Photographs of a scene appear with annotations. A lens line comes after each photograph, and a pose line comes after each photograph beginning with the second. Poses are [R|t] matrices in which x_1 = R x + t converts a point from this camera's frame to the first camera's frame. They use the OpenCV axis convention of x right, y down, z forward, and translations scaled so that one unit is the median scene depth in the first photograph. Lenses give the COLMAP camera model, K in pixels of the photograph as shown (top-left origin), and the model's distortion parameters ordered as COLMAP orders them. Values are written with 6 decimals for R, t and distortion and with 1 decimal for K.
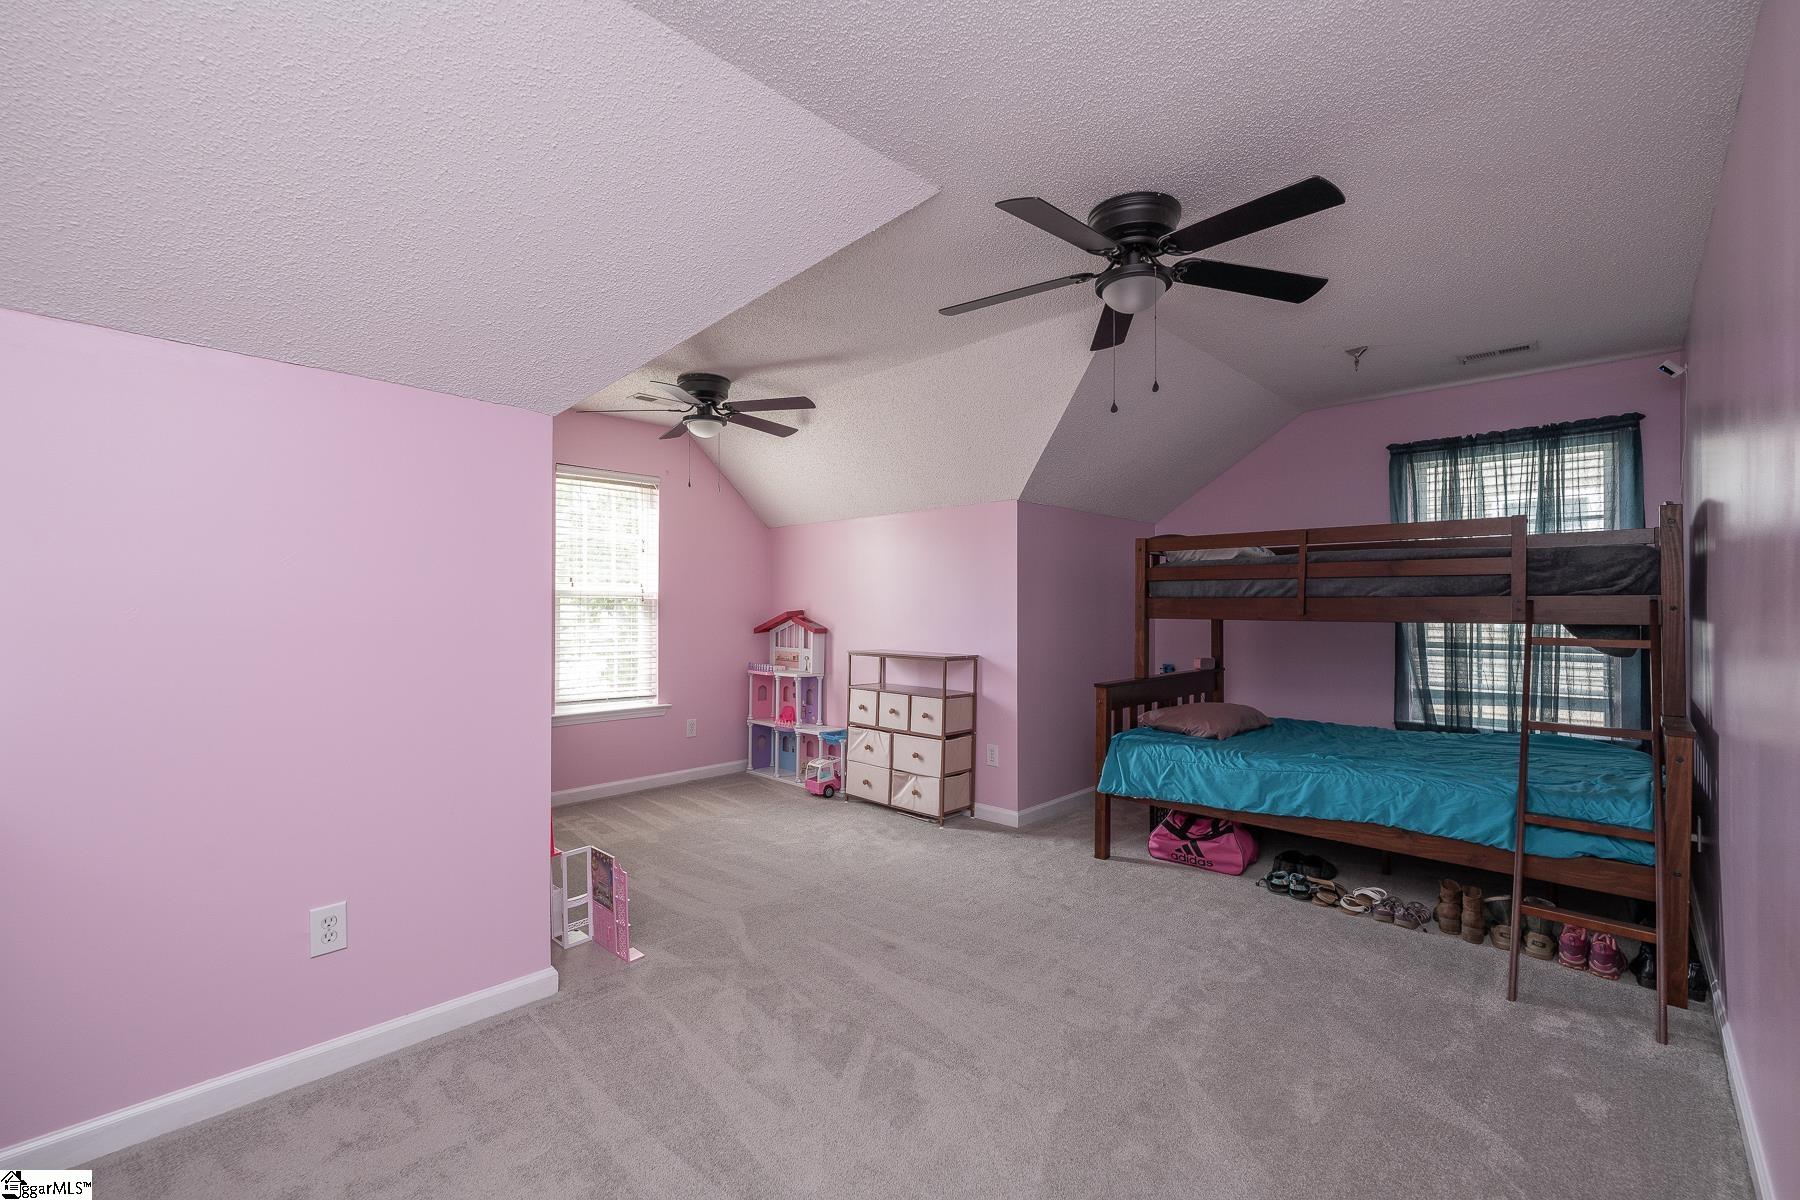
lens RADIAL K [[777.2, 0, 911.9], [0, 777.2, 613.3], [0, 0, 1]] dist [0.001711, 0.000580]
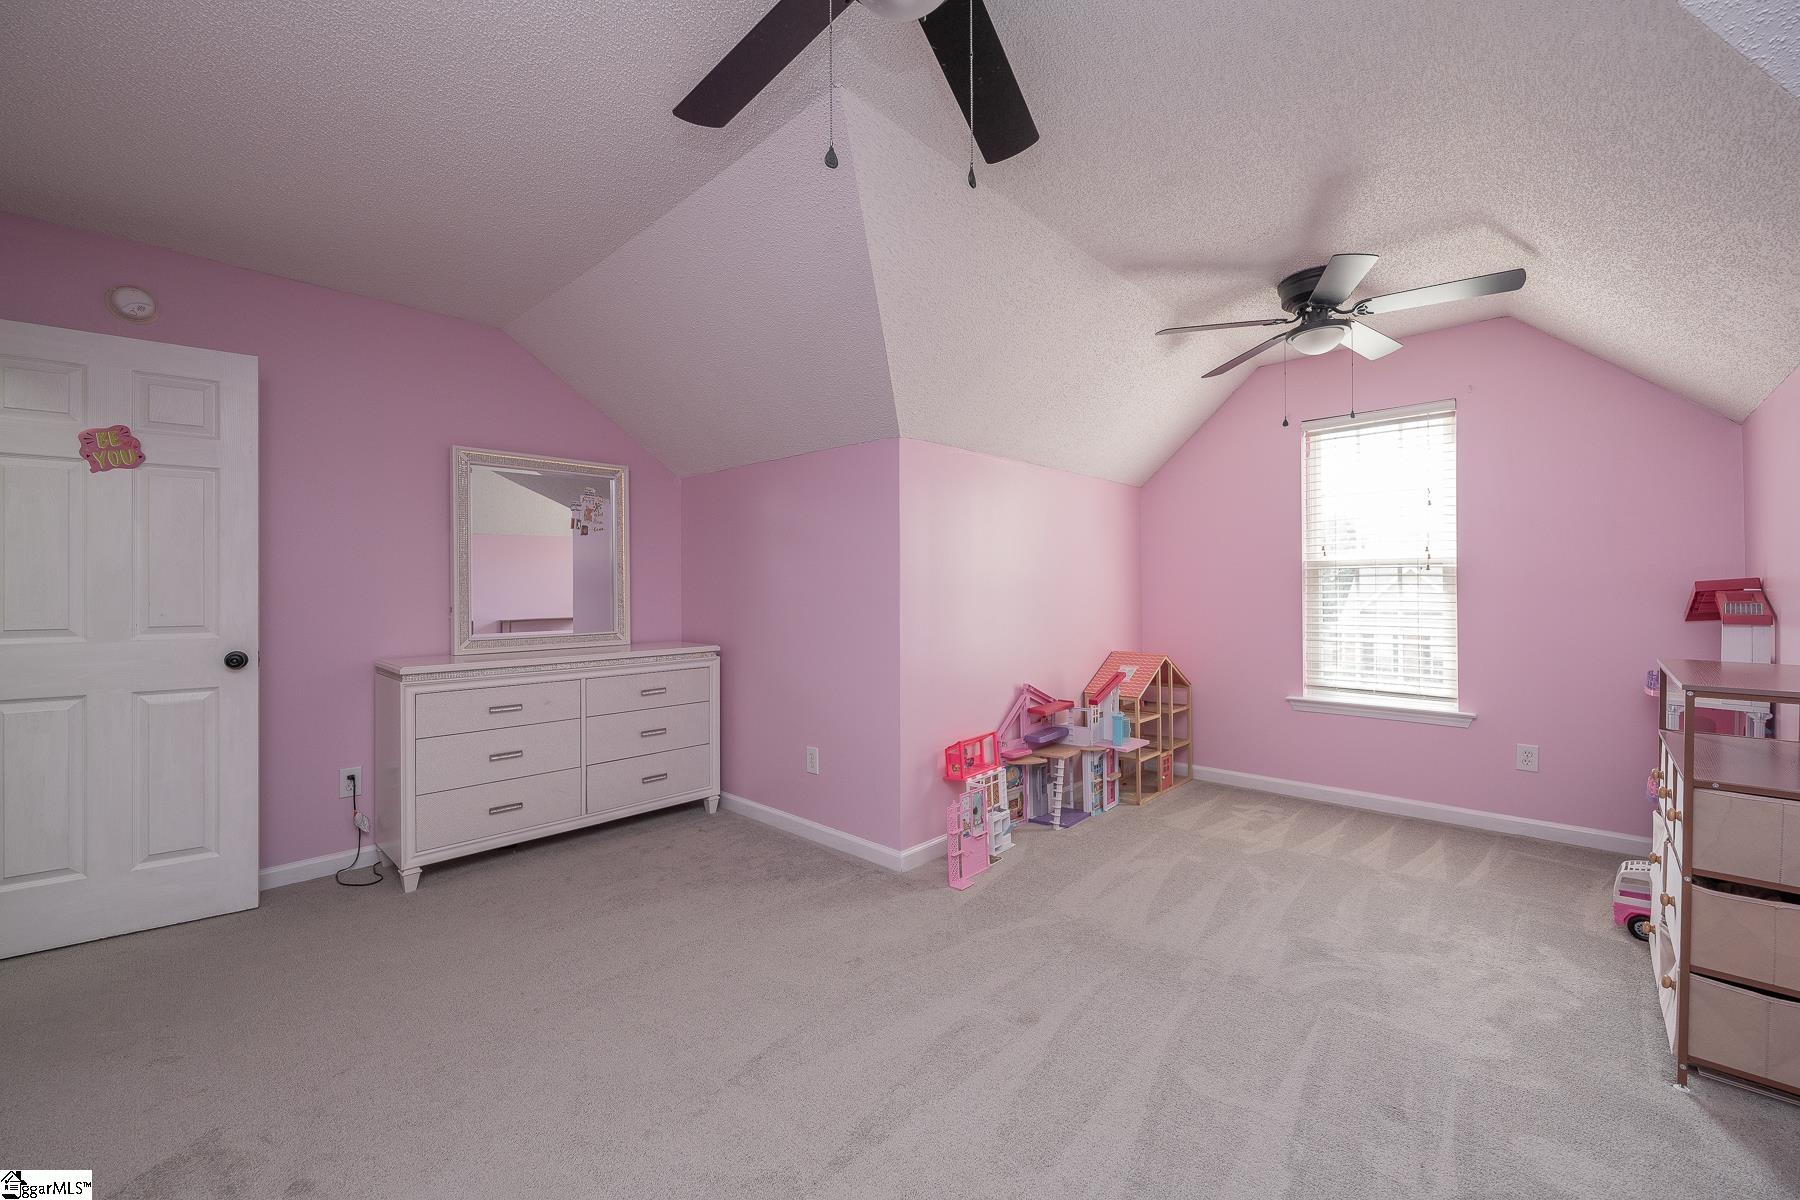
lens RADIAL K [[748.1, 0, 890.2], [0, 748.1, 598.9], [0, 0, 1]] dist [-0.001411, 0.000173]
pose [[-0.044471, 0.012195, -0.998936, 0.442471], [0.001492, 0.999925, 0.012141, 0.003085], [0.999010, -0.000951, -0.044486, 0.561454]]
